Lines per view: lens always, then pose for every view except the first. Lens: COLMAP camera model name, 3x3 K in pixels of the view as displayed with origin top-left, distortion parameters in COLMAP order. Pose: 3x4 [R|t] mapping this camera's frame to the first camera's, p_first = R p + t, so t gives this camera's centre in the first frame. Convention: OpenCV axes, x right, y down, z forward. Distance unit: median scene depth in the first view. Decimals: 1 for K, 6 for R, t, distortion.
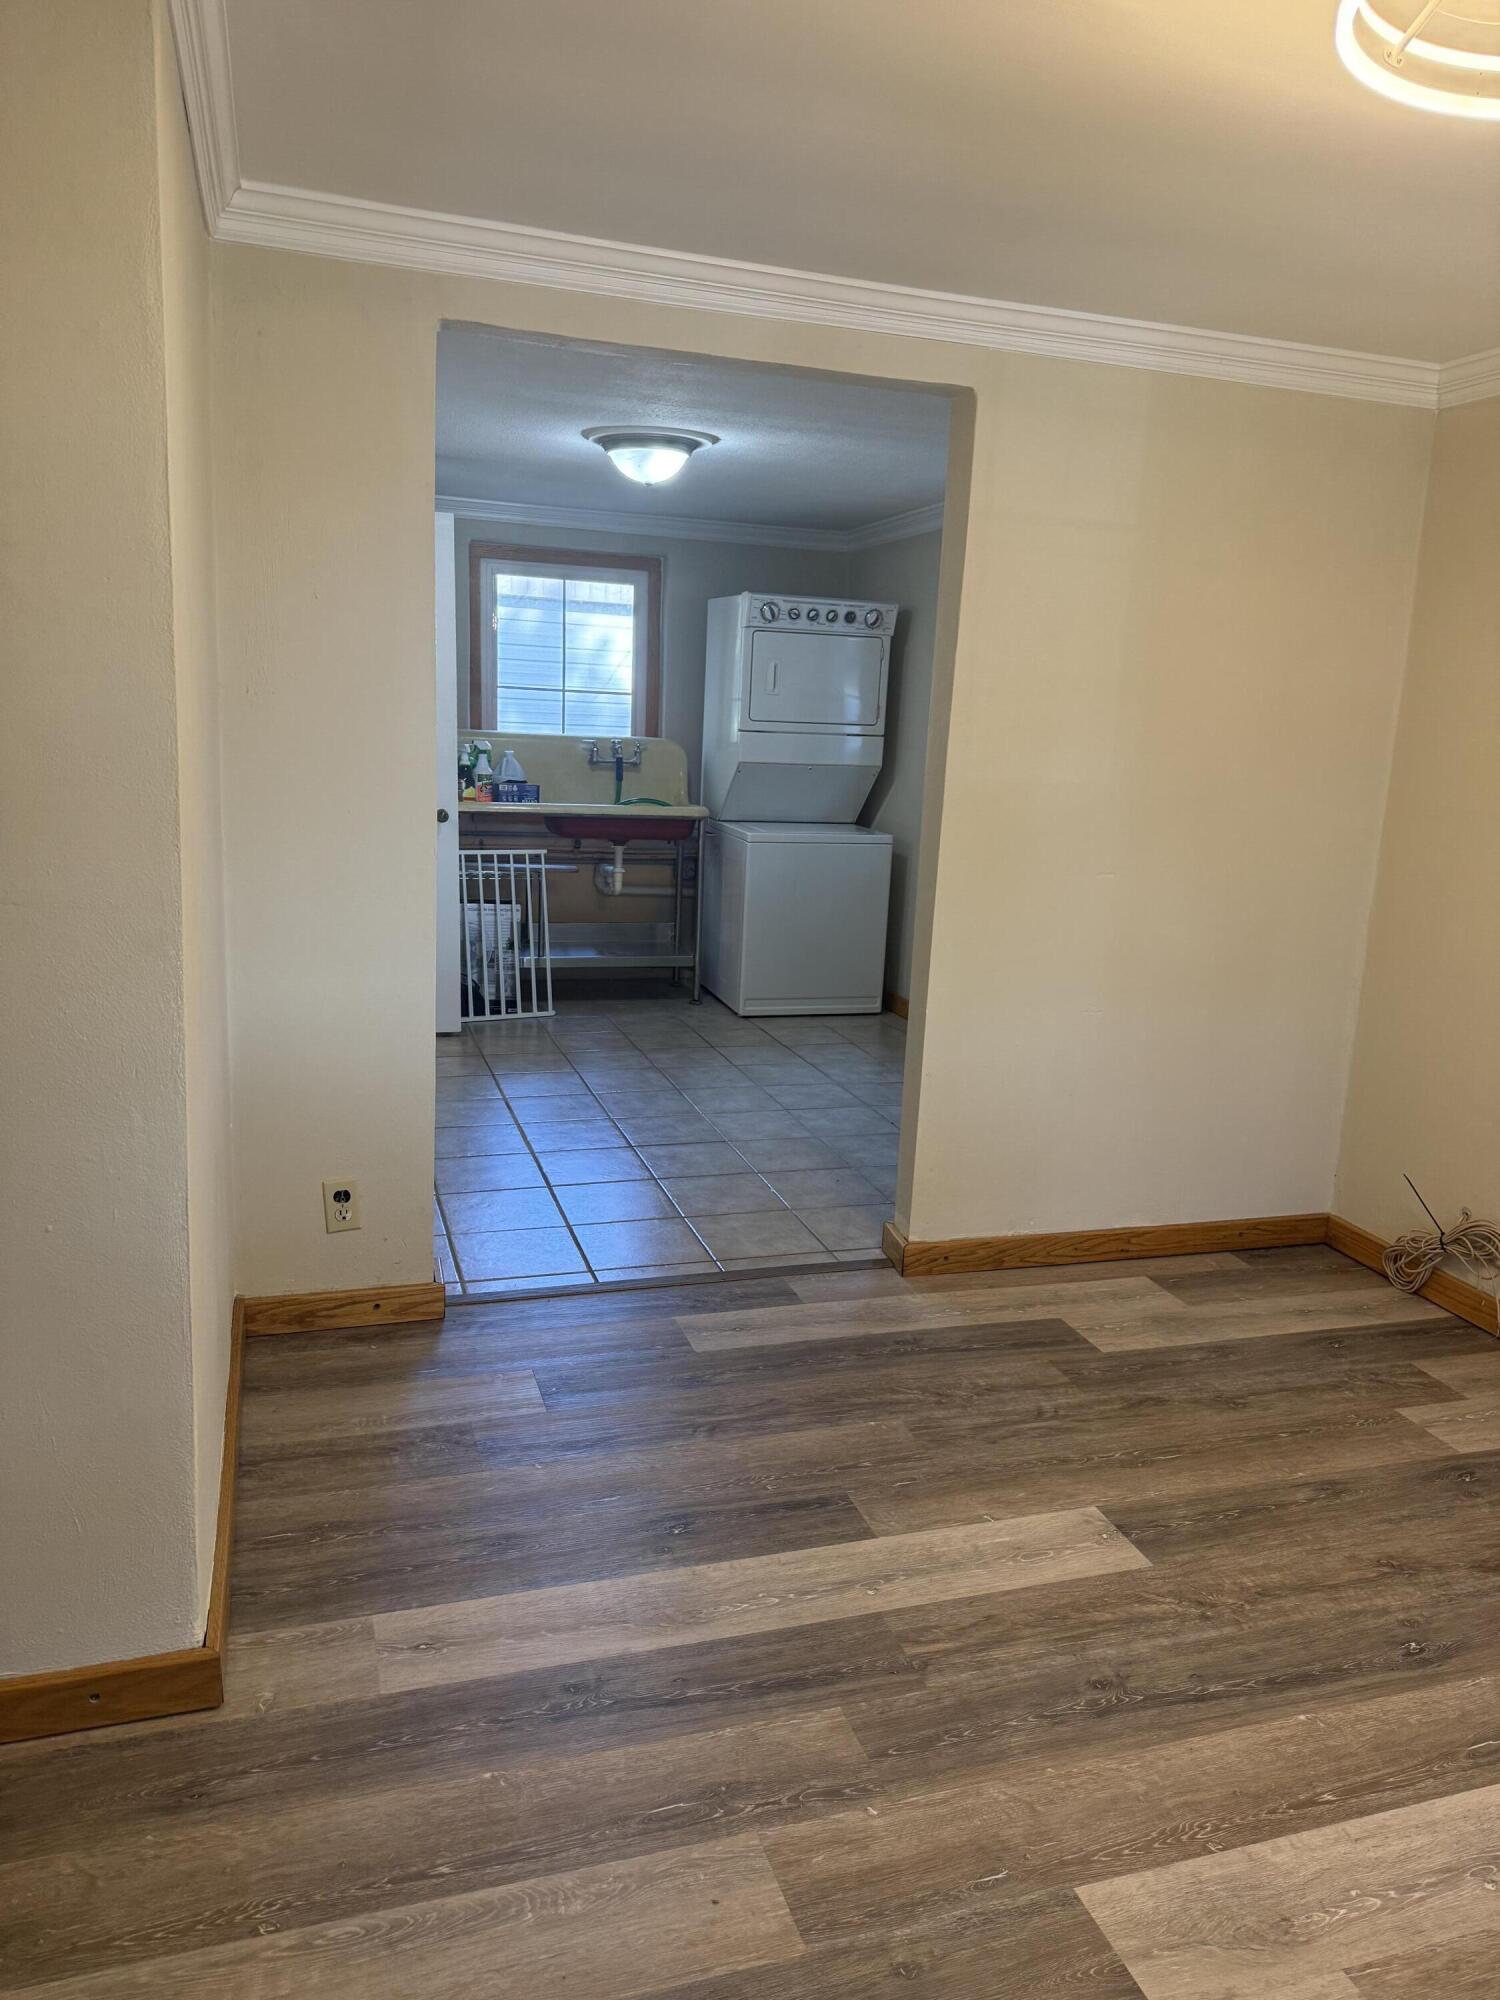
lens RADIAL K [[1409.8, 0, 751.9], [0, 1409.8, 1001.0], [0, 0, 1]] dist [0.057852, -0.066635]
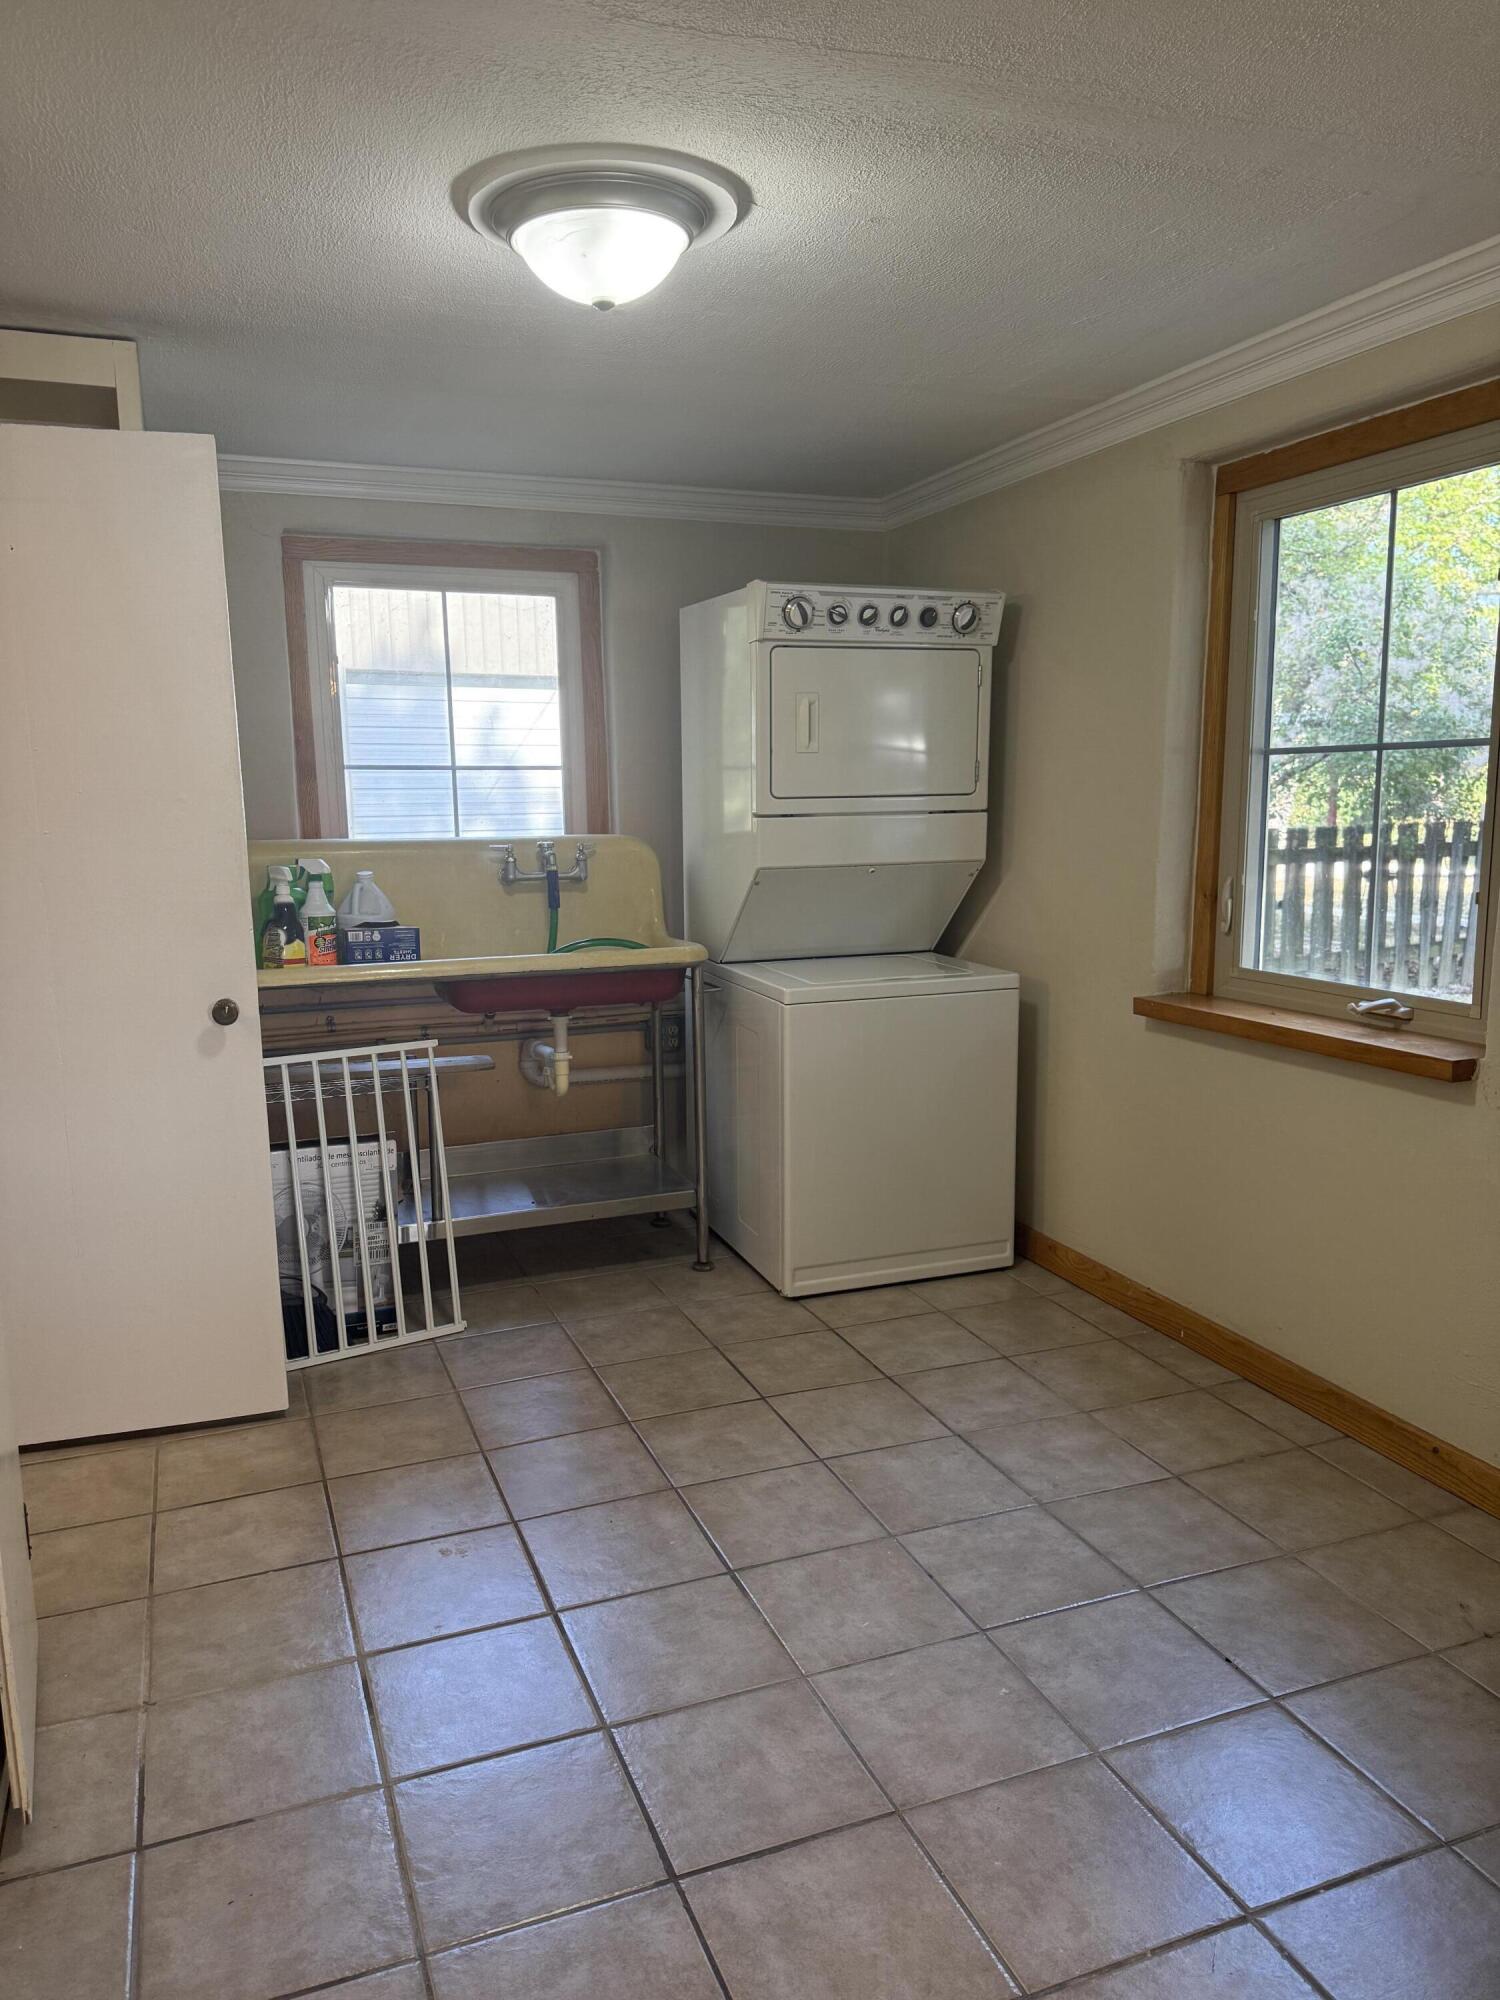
lens RADIAL K [[1409.8, 0, 746.5], [0, 1409.8, 997.2], [0, 0, 1]] dist [0.057852, -0.066635]
pose [[0.996414, -0.064443, 0.054834, -0.049623], [0.067412, 0.996255, -0.054138, -0.084268], [-0.051140, 0.057641, 0.997027, 0.416633]]
